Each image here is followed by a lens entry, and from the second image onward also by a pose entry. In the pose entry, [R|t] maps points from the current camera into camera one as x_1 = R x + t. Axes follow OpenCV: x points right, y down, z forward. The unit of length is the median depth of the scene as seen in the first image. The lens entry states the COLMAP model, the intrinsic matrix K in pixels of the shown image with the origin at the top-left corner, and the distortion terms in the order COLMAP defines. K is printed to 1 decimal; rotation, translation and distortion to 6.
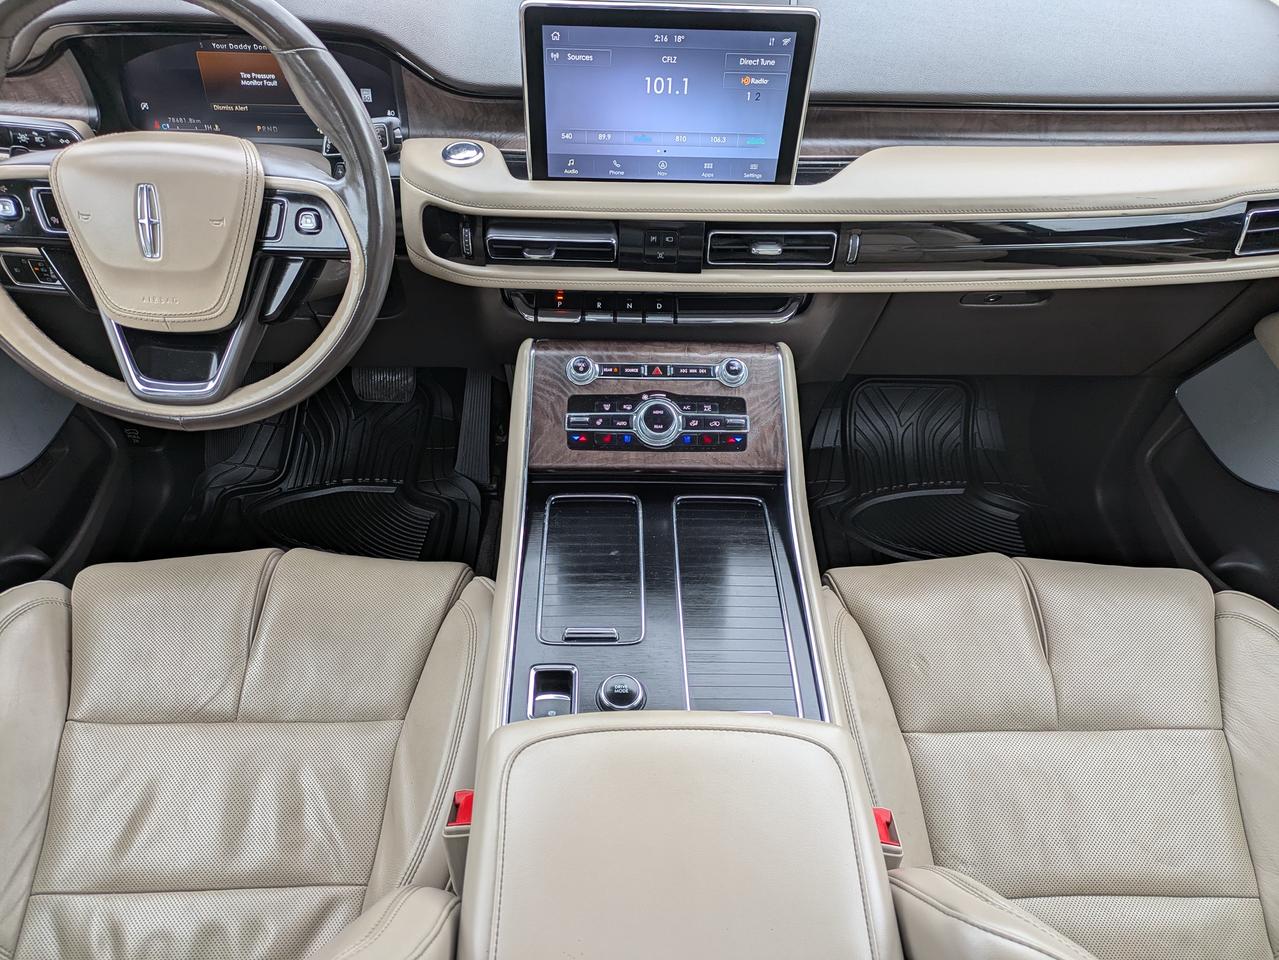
lens RADIAL K [[952.9, 0, 645.2], [0, 952.9, 470.4], [0, 0, 1]] dist [0.030959, 0.004526]
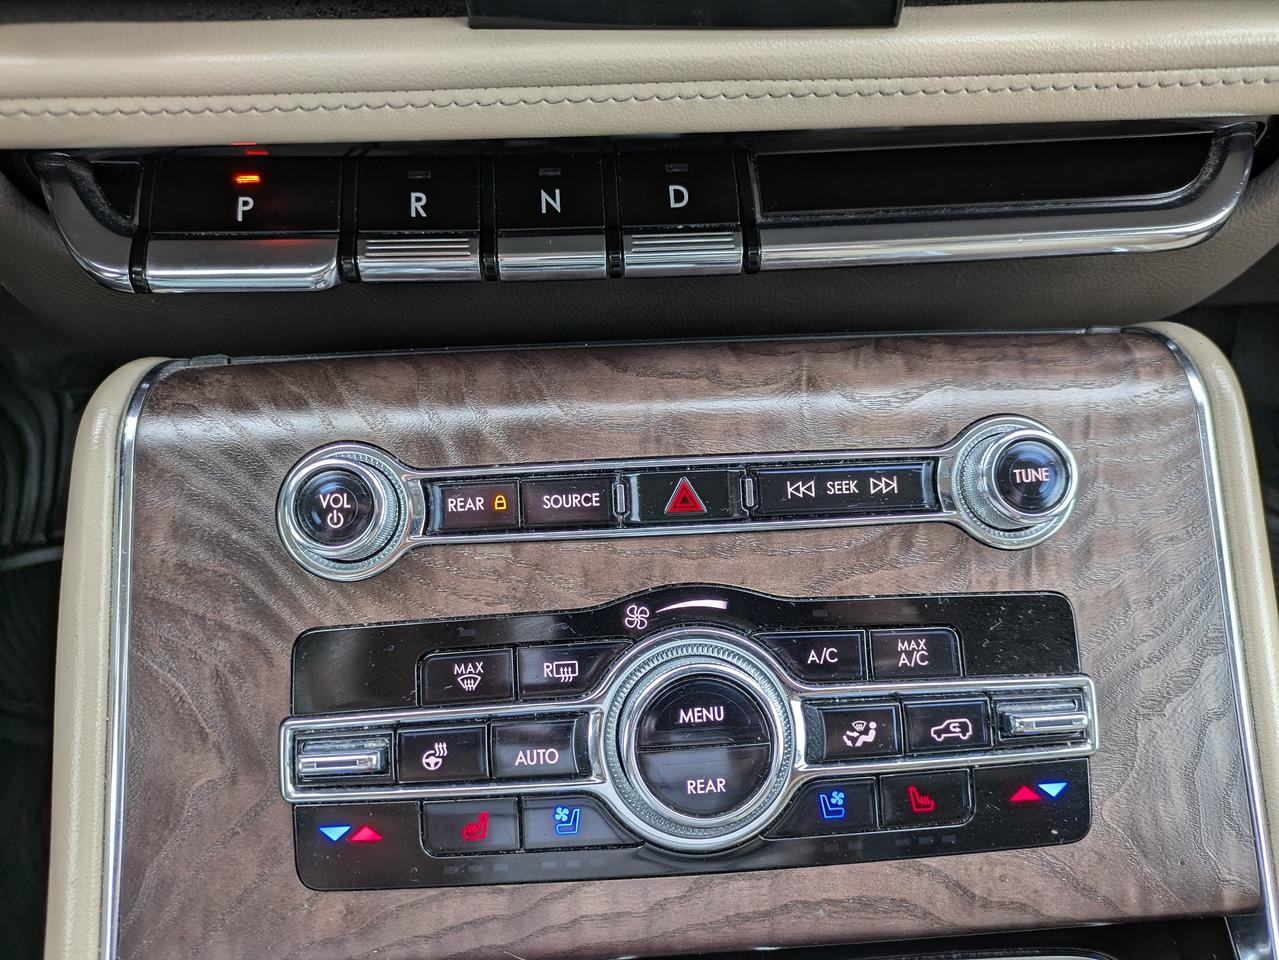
lens RADIAL K [[952.9, 0, 610.9], [0, 952.9, 485.1], [0, 0, 1]] dist [0.030959, 0.004526]
pose [[0.999117, -0.041521, -0.006445, -0.003387], [0.042017, 0.986263, 0.159750, -0.144269], [-0.000276, -0.159880, 0.987136, 0.779060]]
